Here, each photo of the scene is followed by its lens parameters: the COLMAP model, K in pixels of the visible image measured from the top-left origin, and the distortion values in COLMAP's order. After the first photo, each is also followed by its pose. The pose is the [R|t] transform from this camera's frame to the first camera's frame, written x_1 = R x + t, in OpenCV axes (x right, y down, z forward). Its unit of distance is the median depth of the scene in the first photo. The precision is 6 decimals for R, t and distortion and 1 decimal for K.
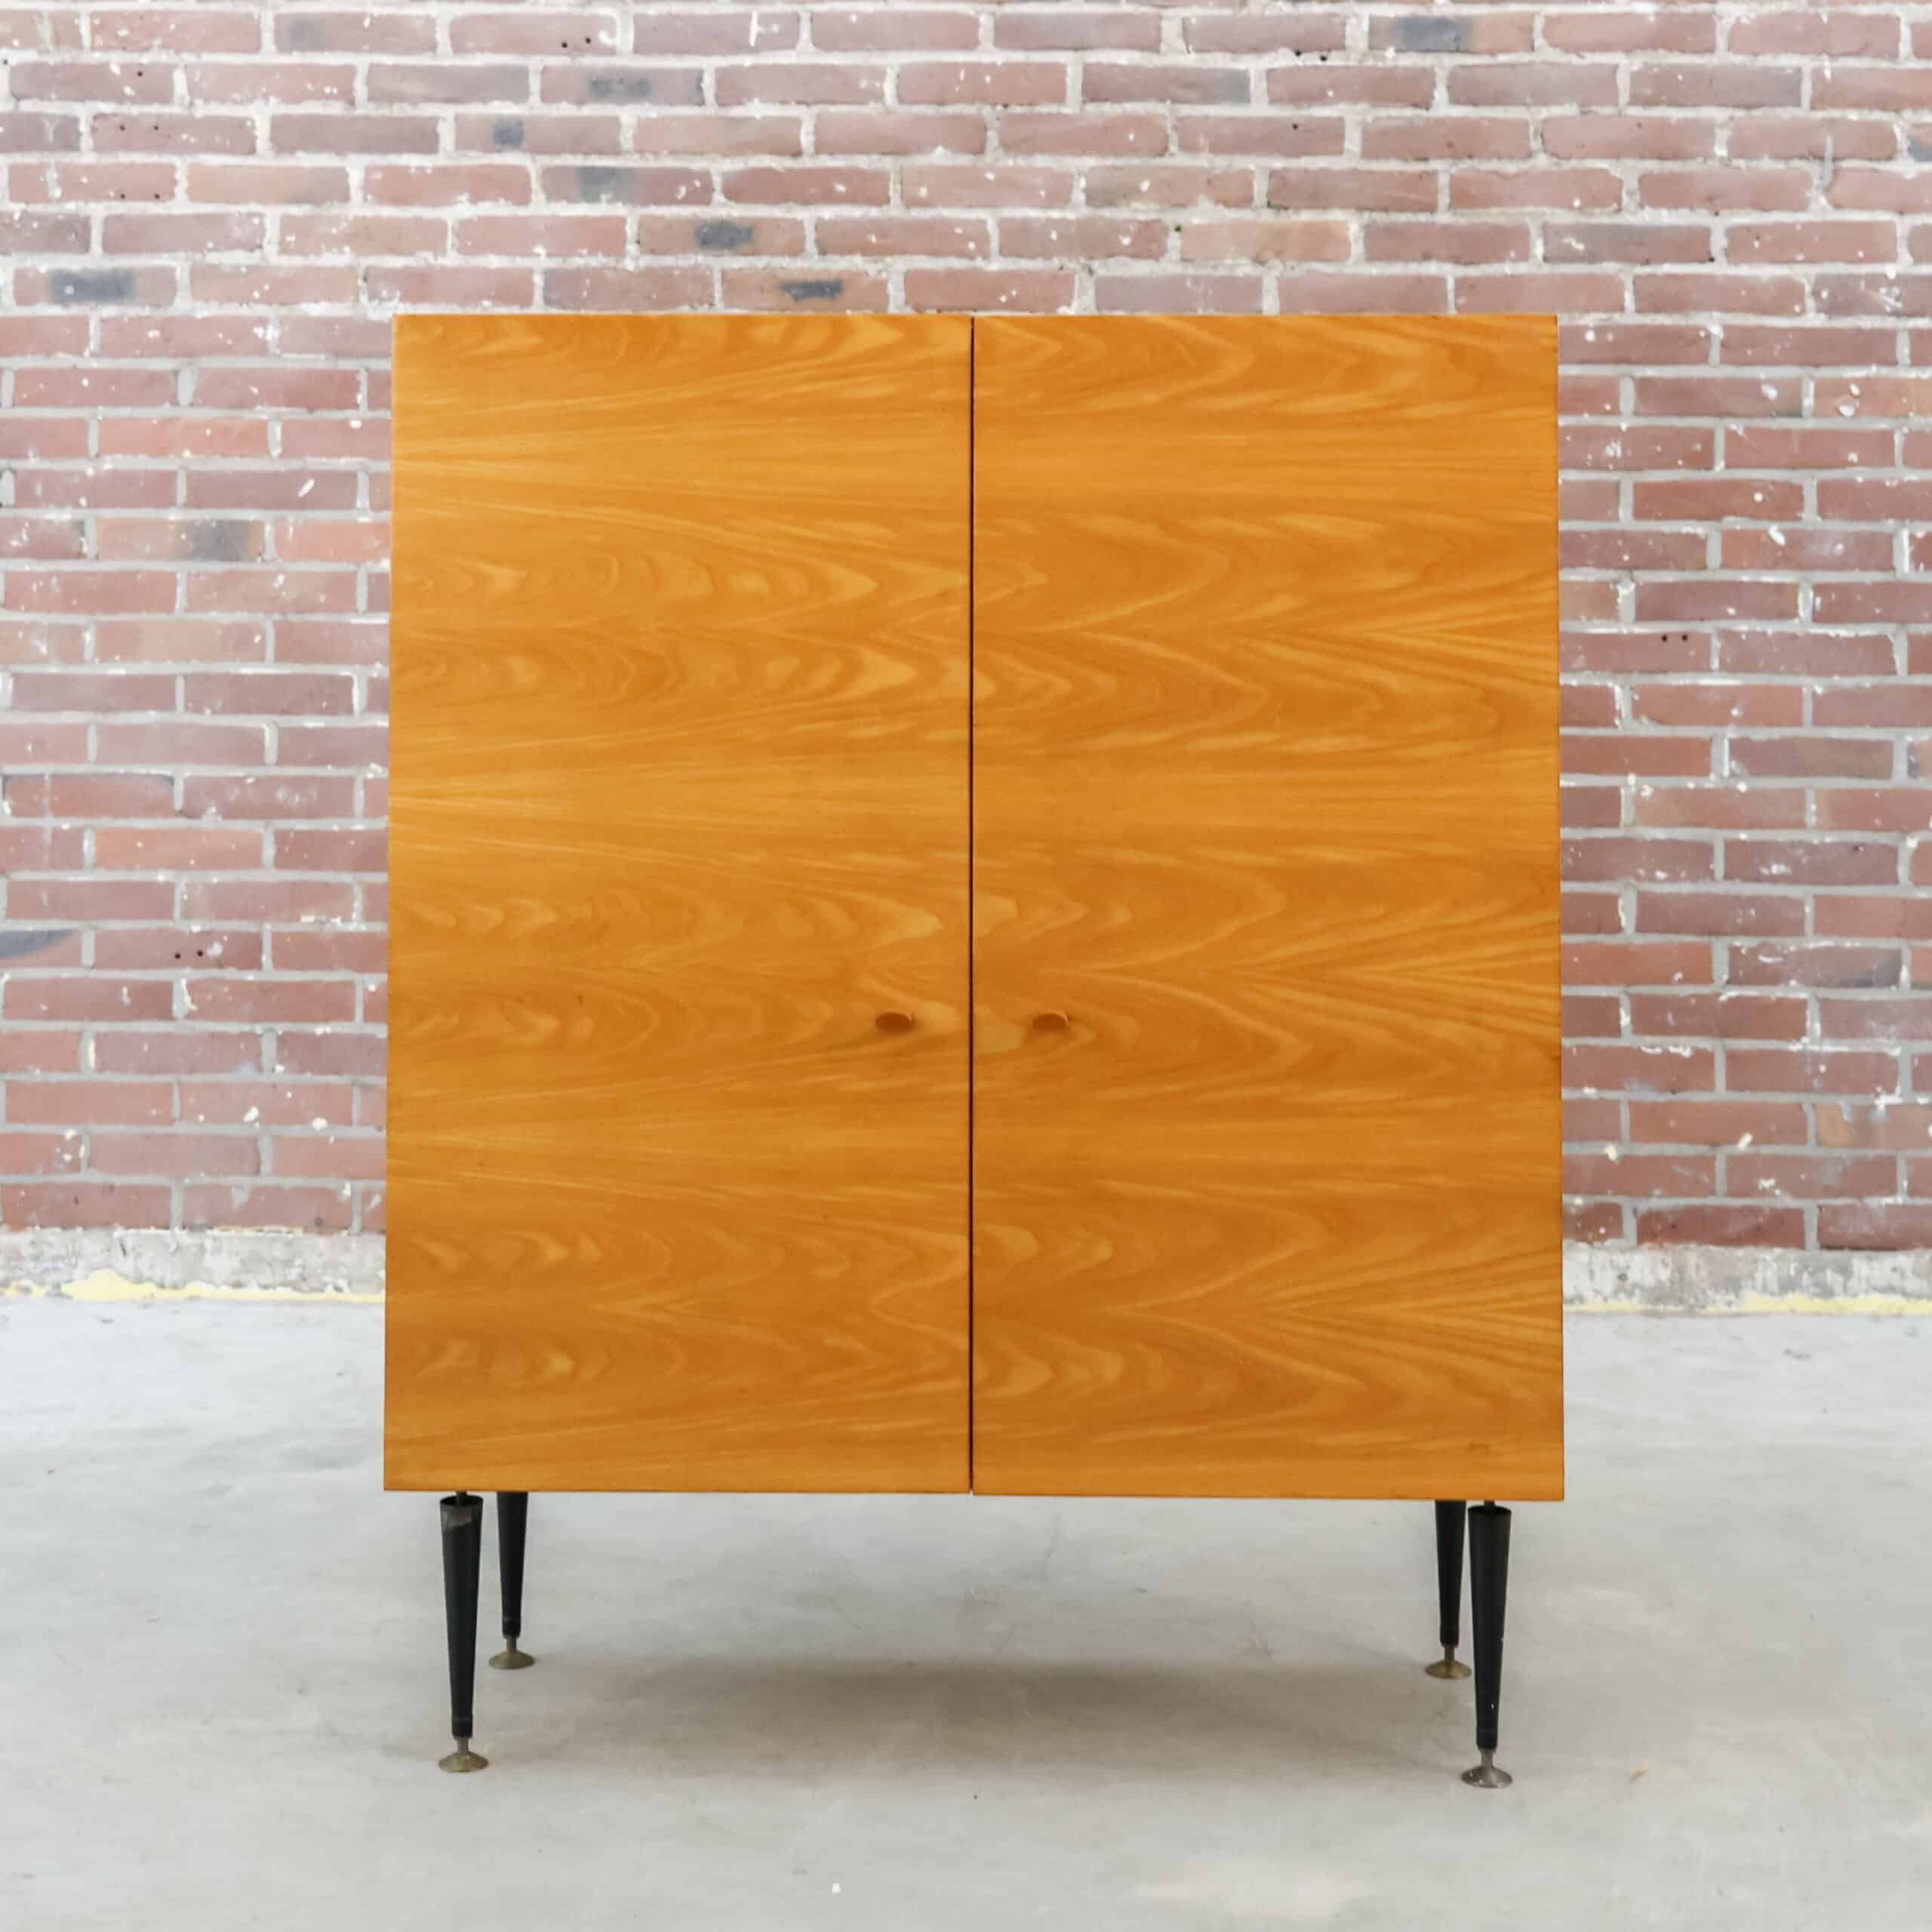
lens RADIAL K [[2766.1, 0, 966.0], [0, 2766.1, 966.0], [0, 0, 1]] dist [-0.012355, -0.006369]
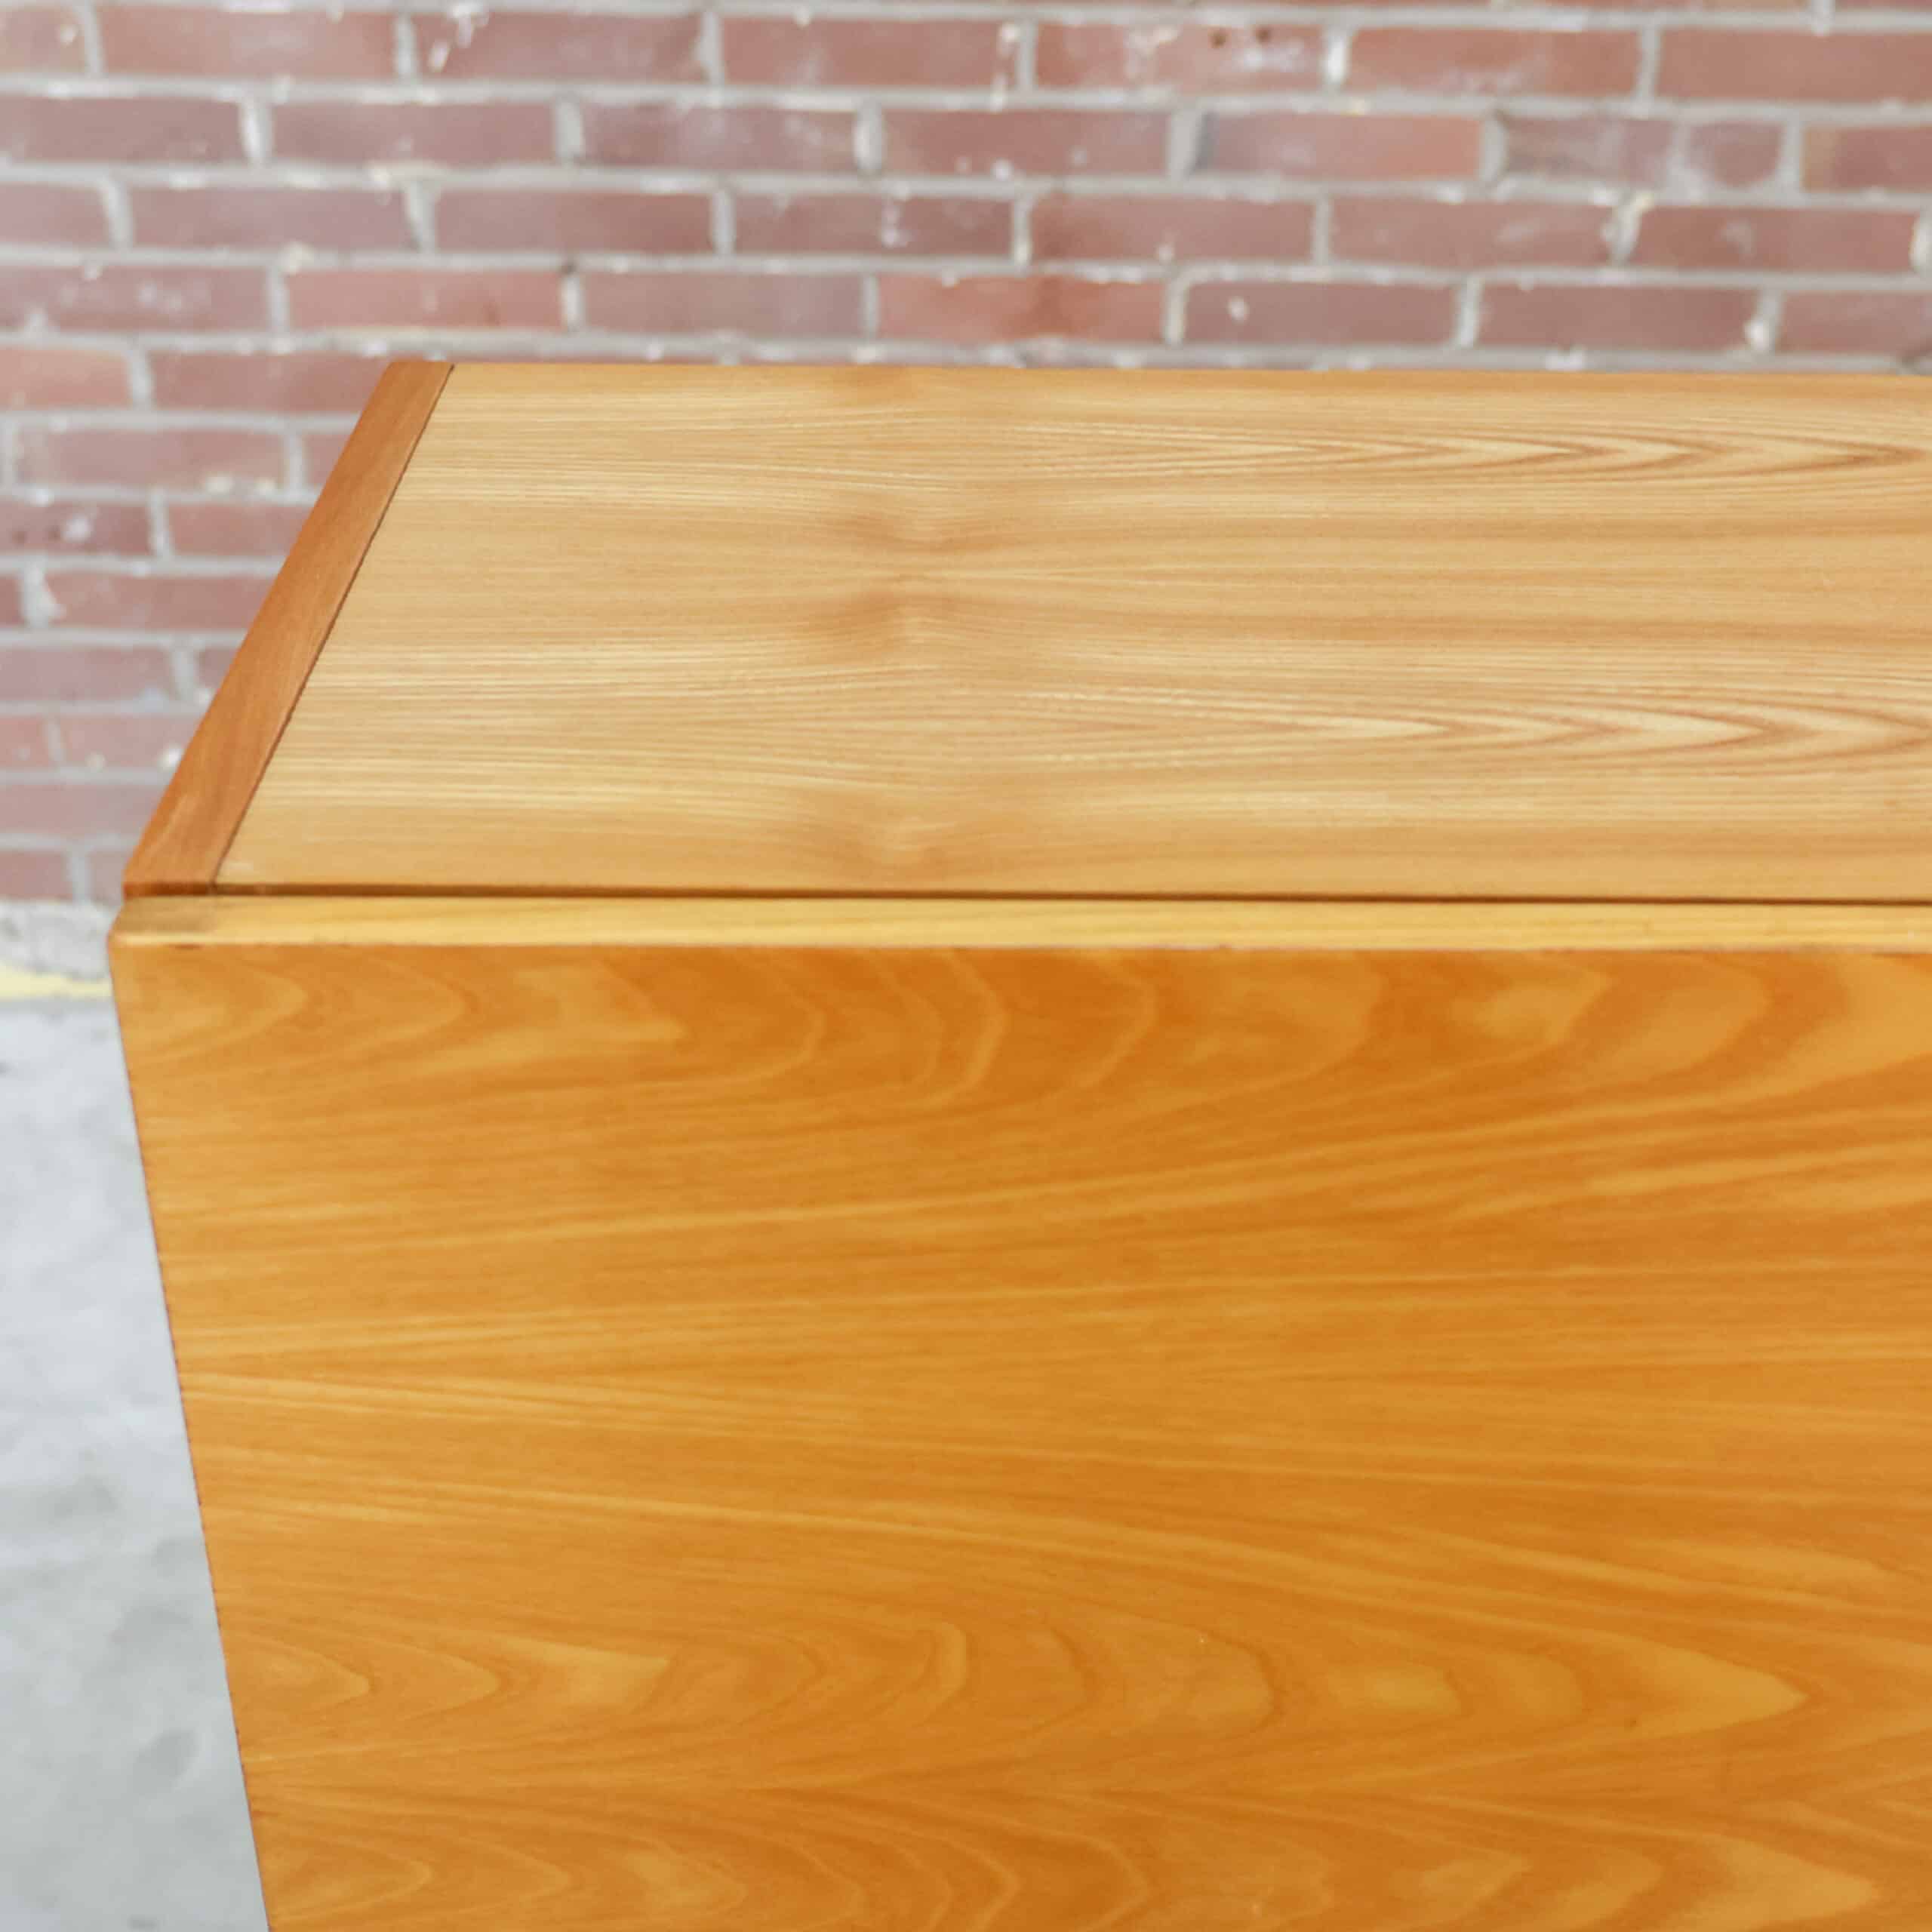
lens RADIAL K [[2766.1, 0, 966.0], [0, 2766.1, 966.0], [0, 0, 1]] dist [-0.012355, -0.006369]
pose [[0.999869, -0.009480, -0.013094, -0.120738], [0.014126, 0.906185, 0.422646, -0.342749], [0.007859, -0.422776, 0.906200, 0.752378]]
